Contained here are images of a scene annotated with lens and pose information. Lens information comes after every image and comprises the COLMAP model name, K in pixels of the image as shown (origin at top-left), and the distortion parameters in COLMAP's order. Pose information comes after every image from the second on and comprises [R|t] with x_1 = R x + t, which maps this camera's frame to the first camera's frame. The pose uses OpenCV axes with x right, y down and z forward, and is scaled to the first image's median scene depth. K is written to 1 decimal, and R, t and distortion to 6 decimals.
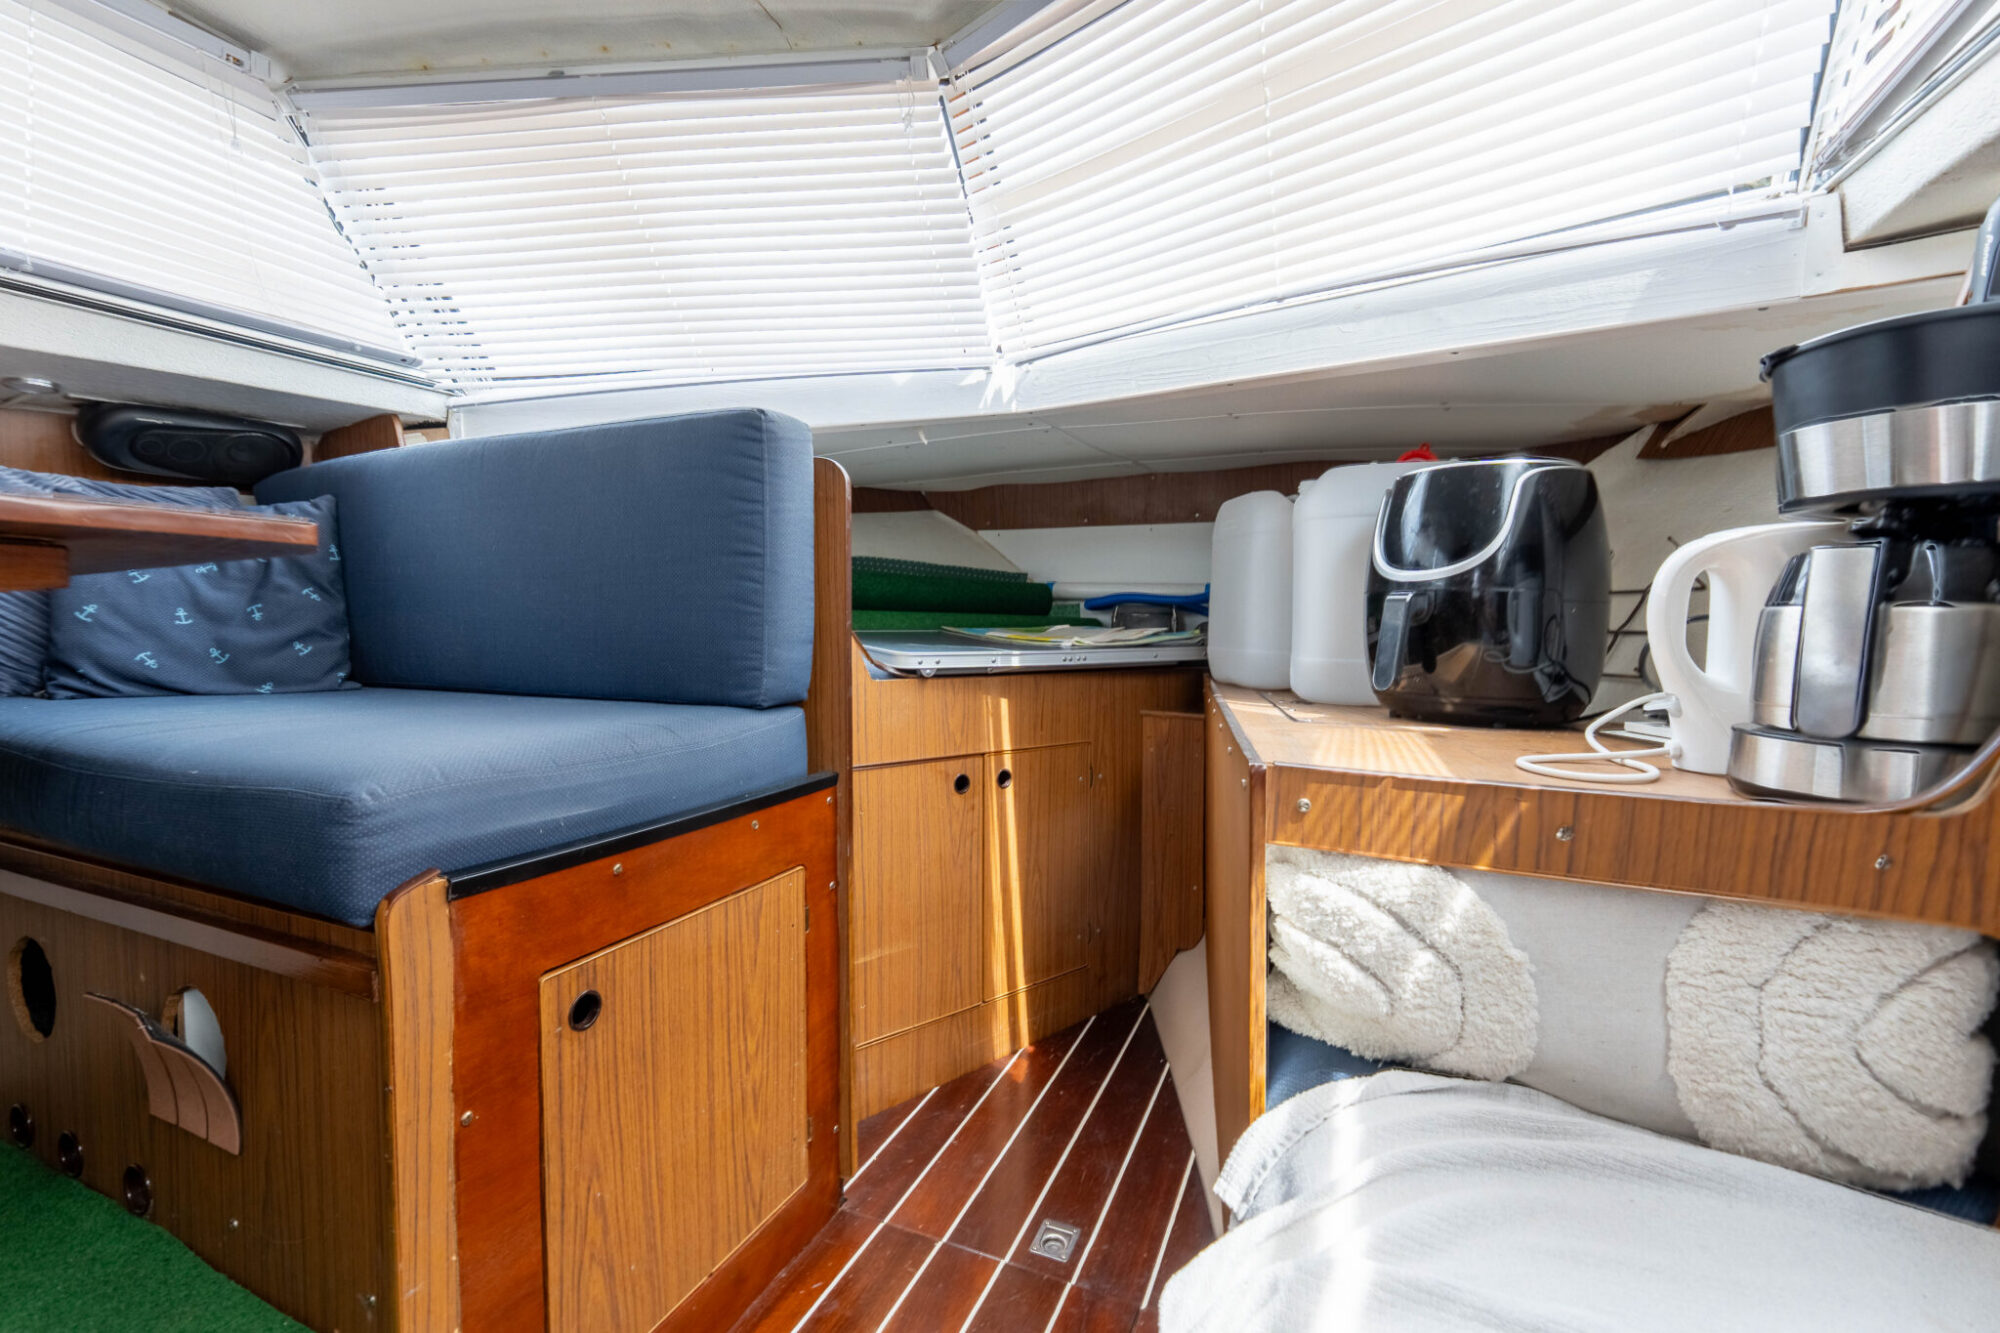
lens RADIAL K [[861.5, 0, 993.5], [0, 861.5, 658.7], [0, 0, 1]] dist [-0.001604, -0.000414]
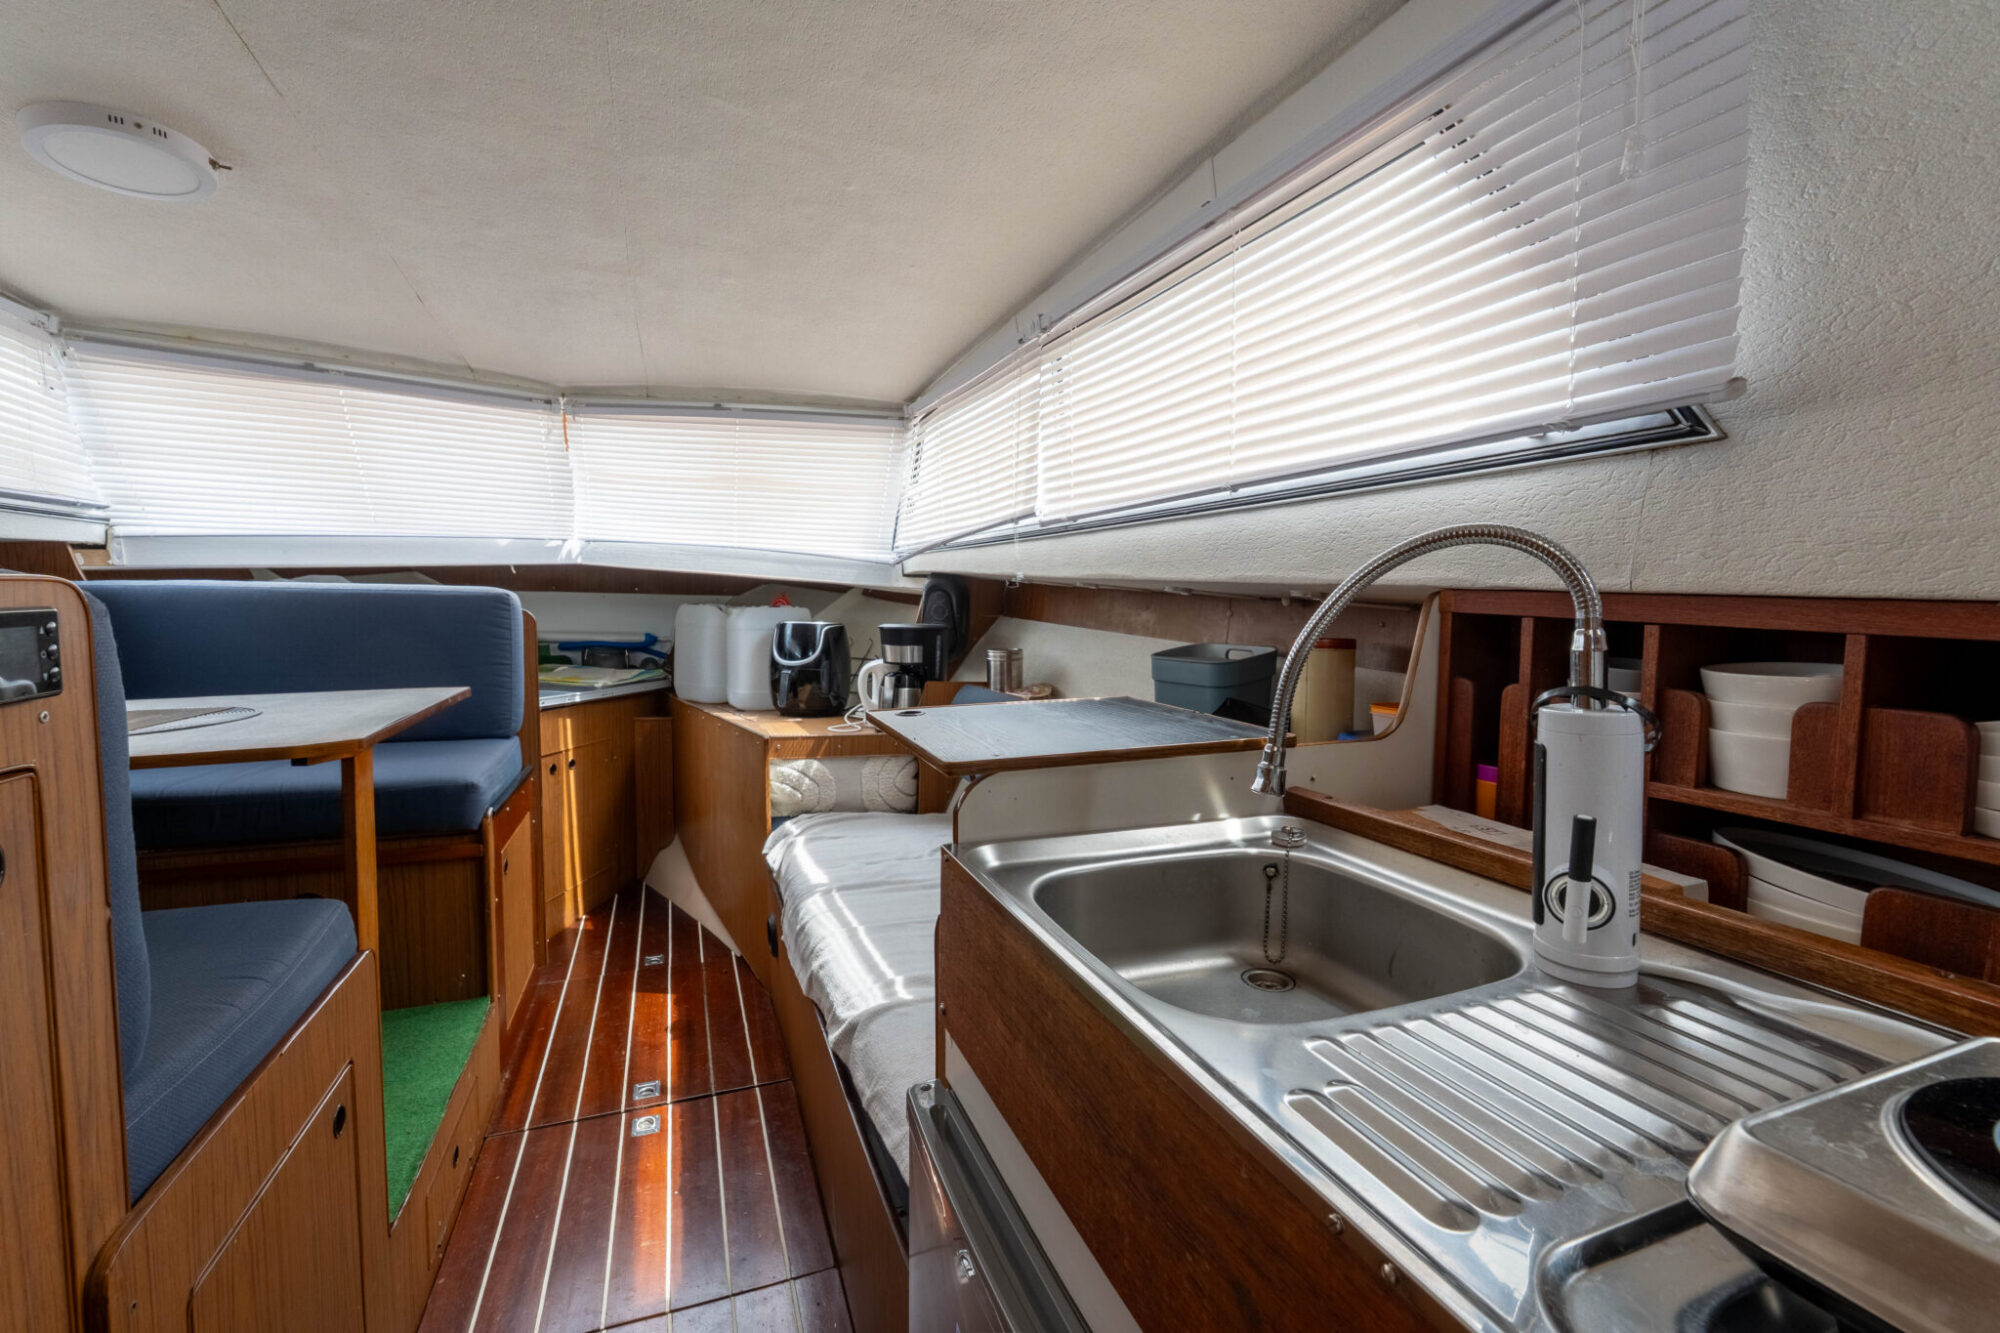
lens RADIAL K [[861.5, 0, 993.5], [0, 861.5, 658.7], [0, 0, 1]] dist [-0.001604, -0.000414]
pose [[0.718609, -0.038813, 0.694330, -0.743942], [0.020606, 0.999191, 0.034527, -0.154567], [-0.695109, -0.010504, 0.718828, -1.108968]]
